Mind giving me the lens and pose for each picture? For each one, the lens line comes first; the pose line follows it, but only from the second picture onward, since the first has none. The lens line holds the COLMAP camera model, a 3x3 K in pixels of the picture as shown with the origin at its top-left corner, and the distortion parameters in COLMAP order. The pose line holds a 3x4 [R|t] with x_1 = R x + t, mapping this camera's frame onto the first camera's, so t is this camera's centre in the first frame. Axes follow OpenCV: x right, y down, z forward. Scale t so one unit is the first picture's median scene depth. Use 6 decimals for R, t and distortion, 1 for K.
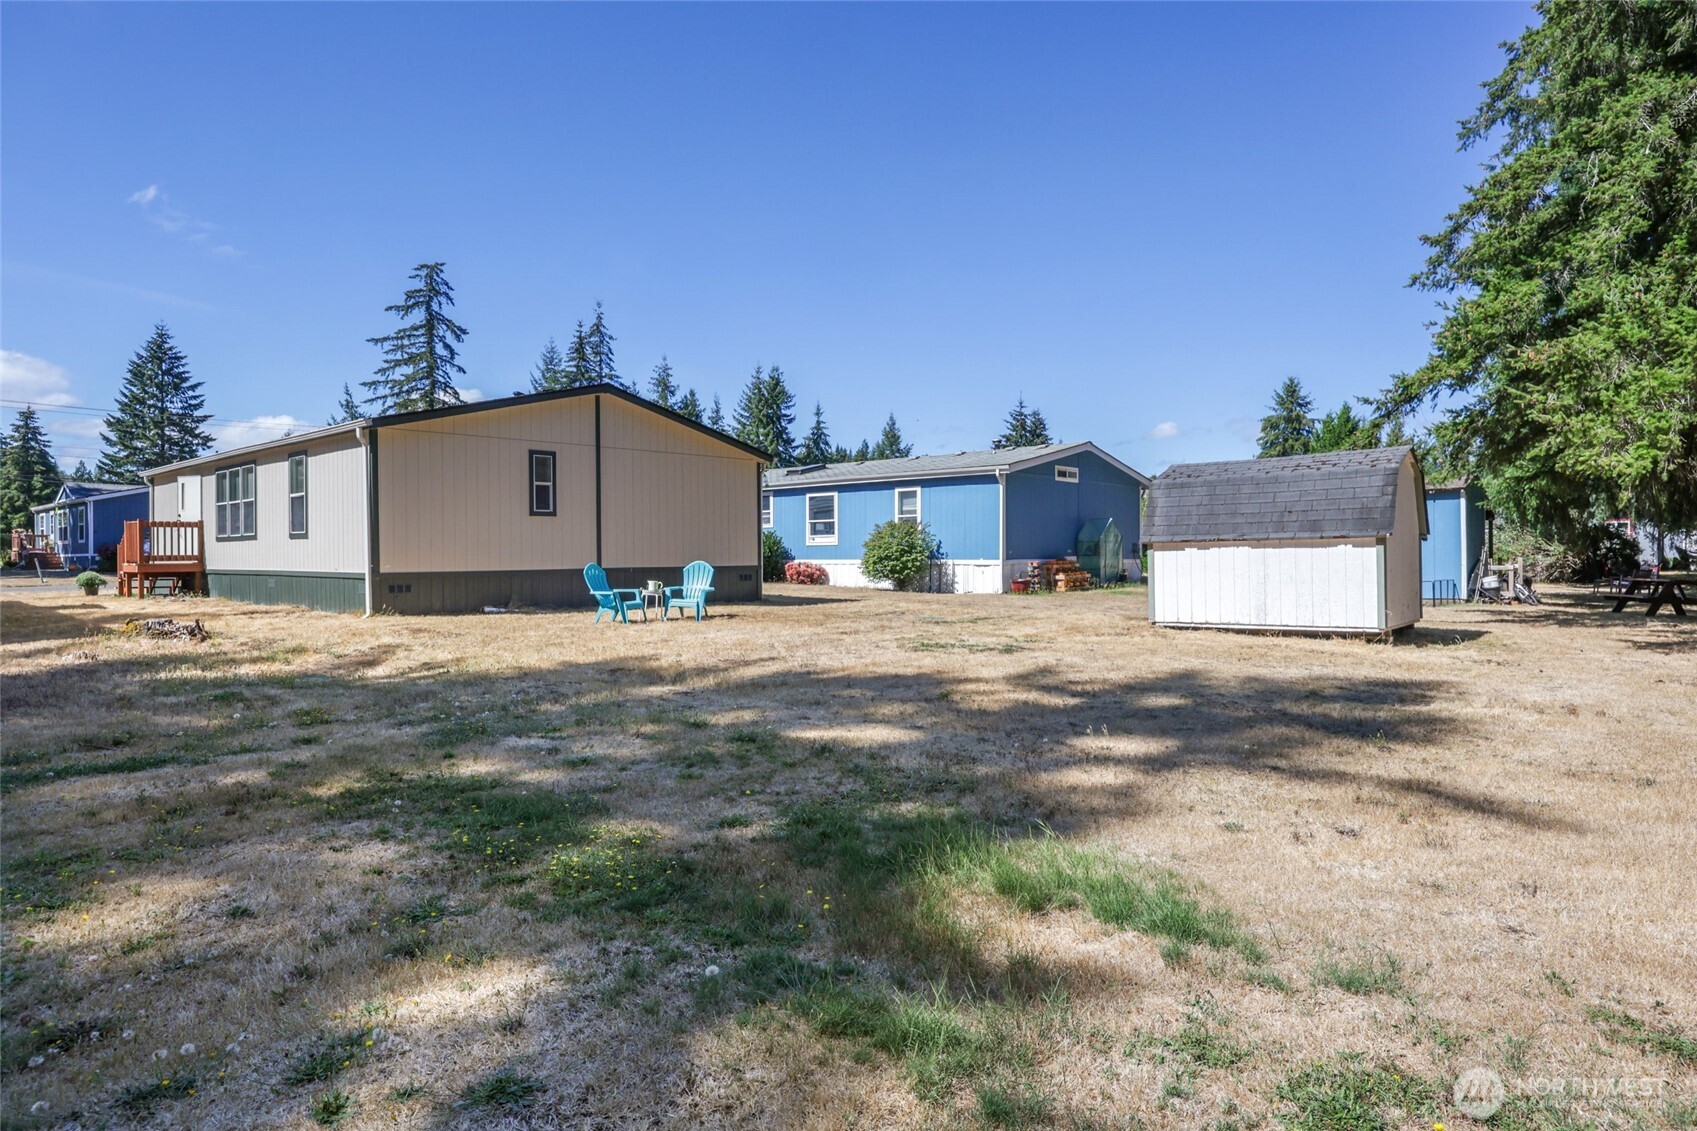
lens RADIAL K [[988.0, 0, 851.6], [0, 988.0, 560.4], [0, 0, 1]] dist [0.003838, 0.000528]
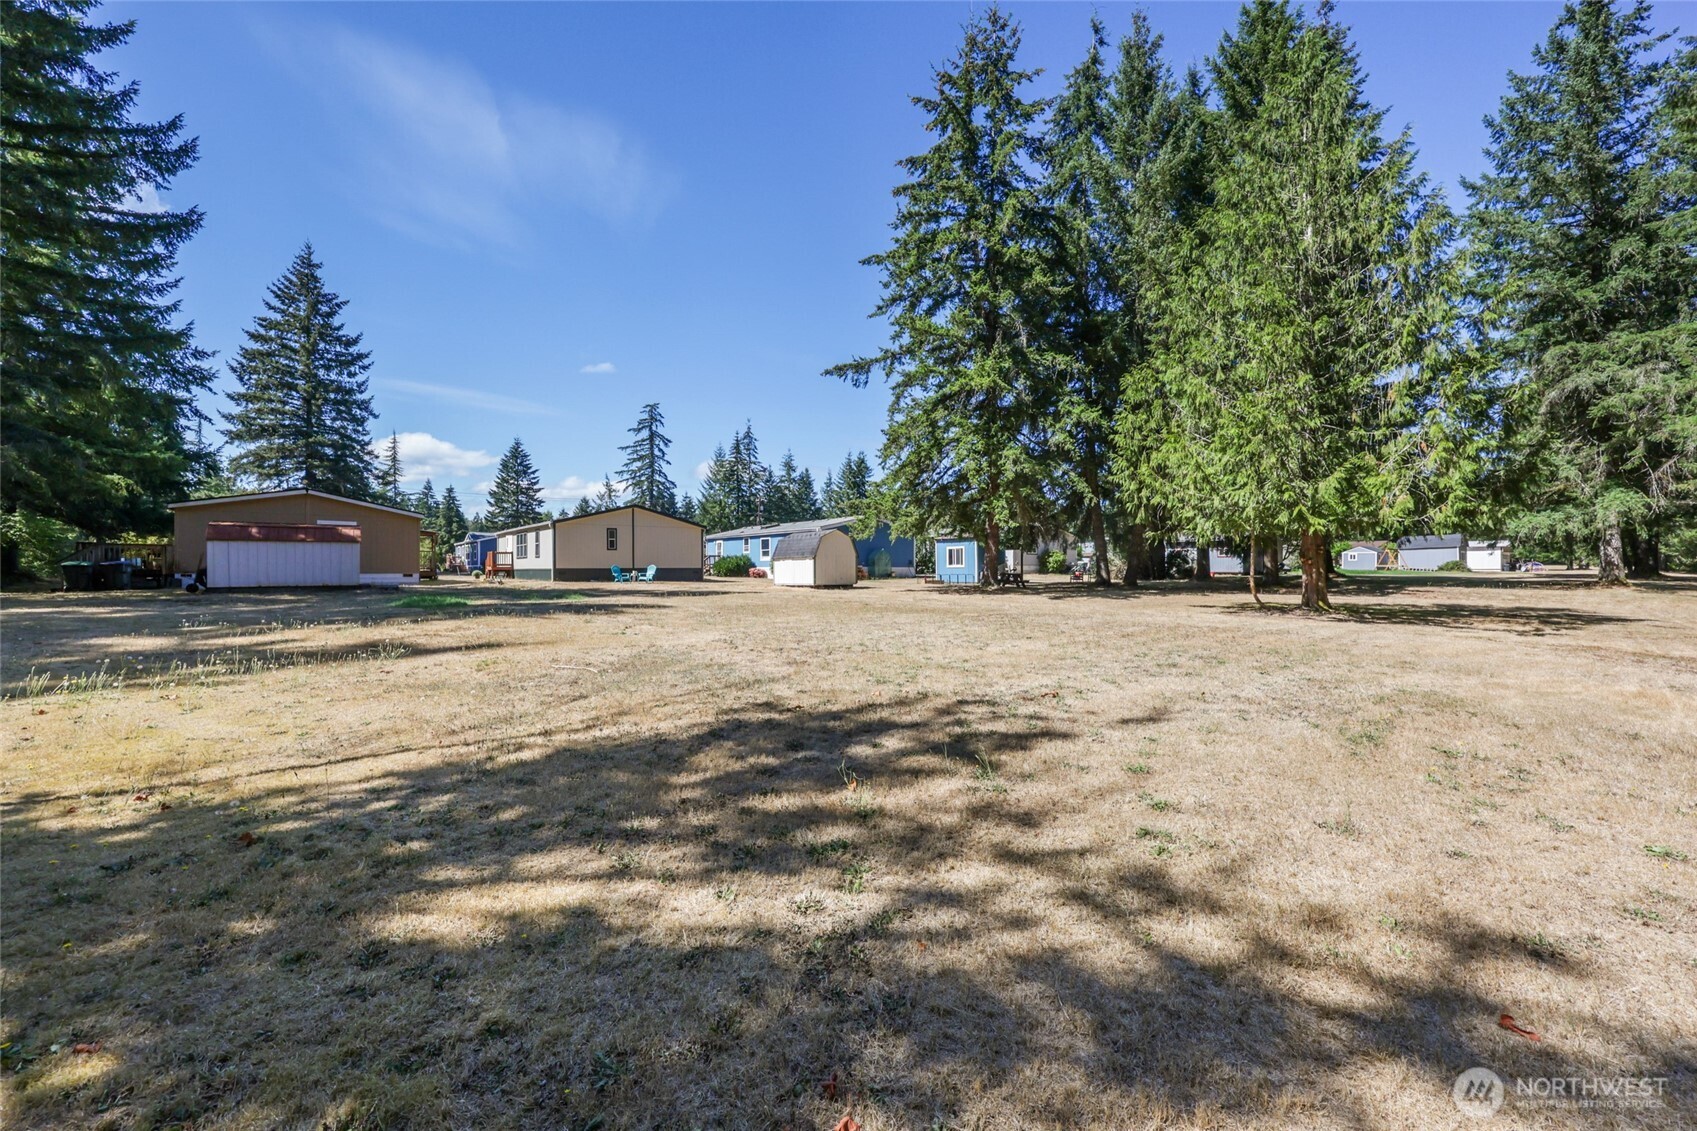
lens RADIAL K [[689.2, 0, 844.8], [0, 689.2, 568.6], [0, 0, 1]] dist [-0.003125, -0.000005]
pose [[0.985564, 0.001851, -0.169295, 0.126635], [-0.003111, 0.999969, -0.007180, 0.004042], [0.169277, 0.007603, 0.985539, -0.160299]]
